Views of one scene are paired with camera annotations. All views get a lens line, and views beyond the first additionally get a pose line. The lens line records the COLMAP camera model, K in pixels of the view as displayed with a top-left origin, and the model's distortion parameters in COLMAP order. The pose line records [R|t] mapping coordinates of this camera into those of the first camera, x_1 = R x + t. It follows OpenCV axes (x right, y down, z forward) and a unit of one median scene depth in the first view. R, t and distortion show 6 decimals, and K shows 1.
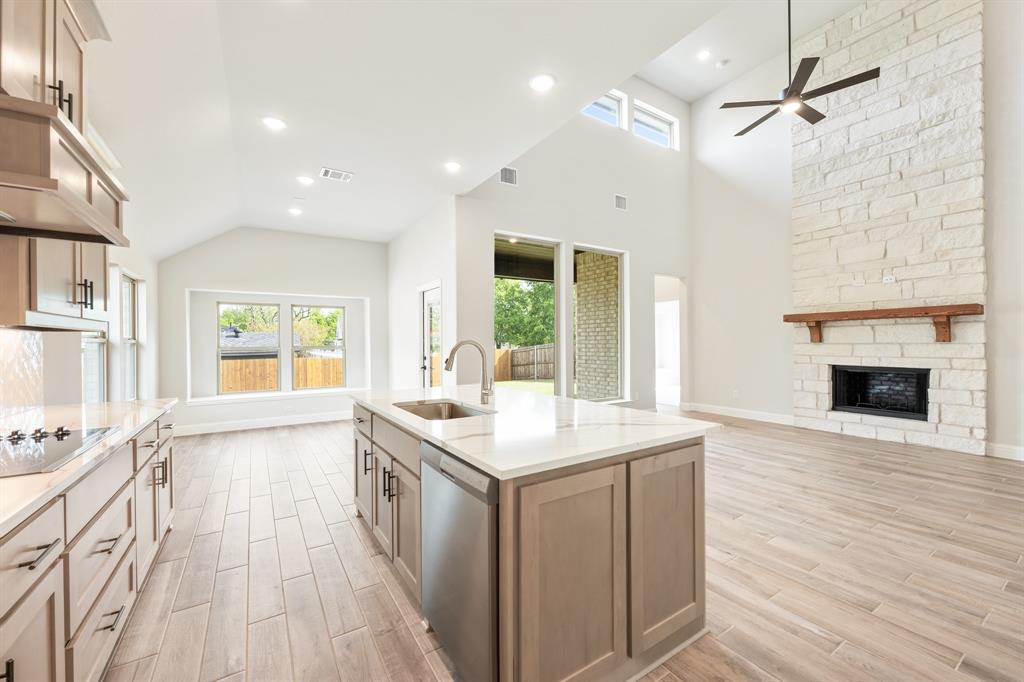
lens RADIAL K [[411.1, 0, 509.9], [0, 411.1, 341.2], [0, 0, 1]] dist [-0.002339, 0.000106]
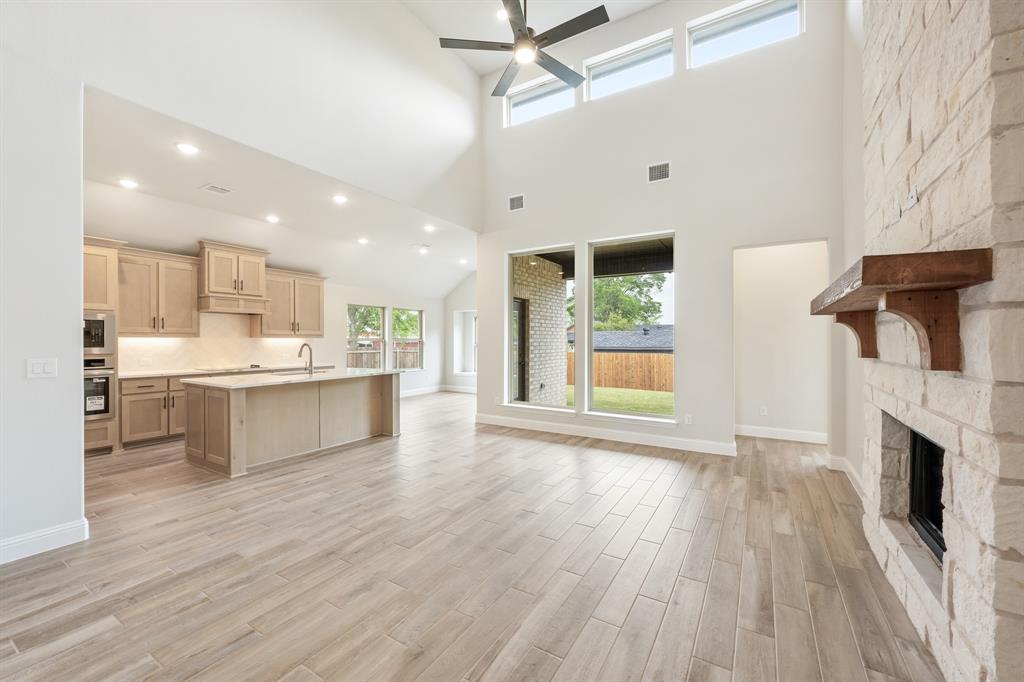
lens RADIAL K [[411.1, 0, 504.6], [0, 411.1, 339.6], [0, 0, 1]] dist [-0.002339, 0.000106]
pose [[0.424631, 0.013389, -0.905267, 1.101482], [-0.007432, 0.999909, 0.011303, -0.022128], [0.905336, 0.001928, 0.424692, 0.500022]]
